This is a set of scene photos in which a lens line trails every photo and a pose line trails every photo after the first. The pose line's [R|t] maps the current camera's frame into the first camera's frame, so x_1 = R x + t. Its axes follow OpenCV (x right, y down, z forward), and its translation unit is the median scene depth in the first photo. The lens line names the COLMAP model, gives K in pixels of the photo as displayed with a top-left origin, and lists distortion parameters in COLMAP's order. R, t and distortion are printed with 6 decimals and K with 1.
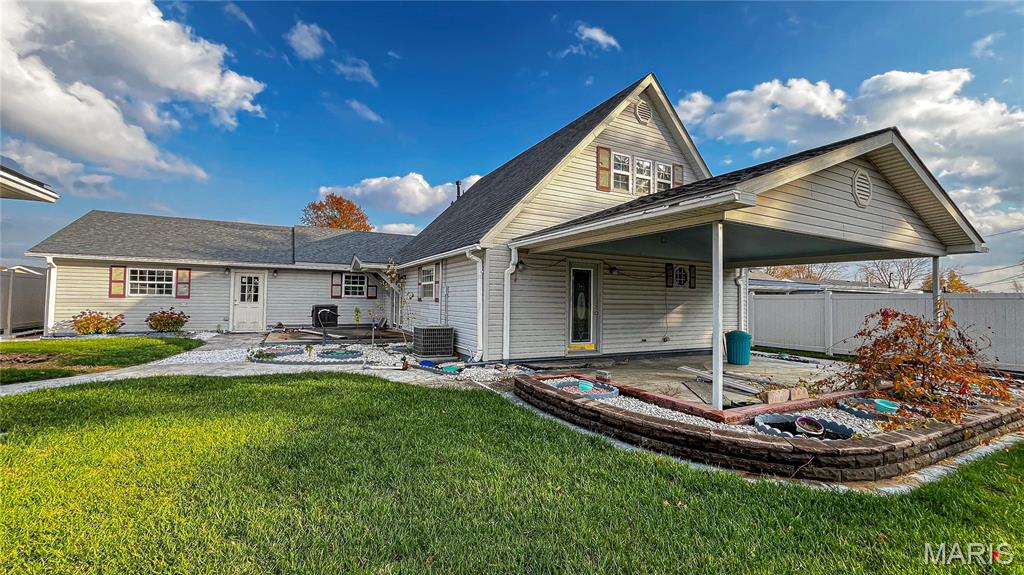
lens RADIAL K [[421.9, 0, 513.8], [0, 421.9, 286.8], [0, 0, 1]] dist [-0.002979, 0.000298]
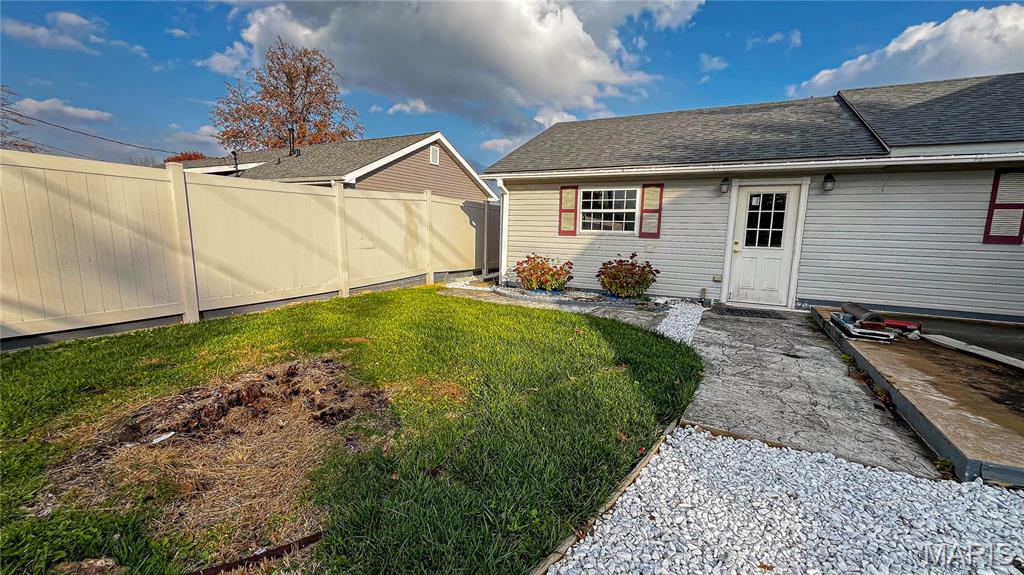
lens RADIAL K [[421.9, 0, 508.7], [0, 421.9, 288.0], [0, 0, 1]] dist [-0.002979, 0.000298]
pose [[0.554862, 0.119181, -0.823361, -0.424271], [0.015355, 0.988050, 0.153367, 0.003987], [0.831801, -0.097740, 0.546401, 0.536767]]
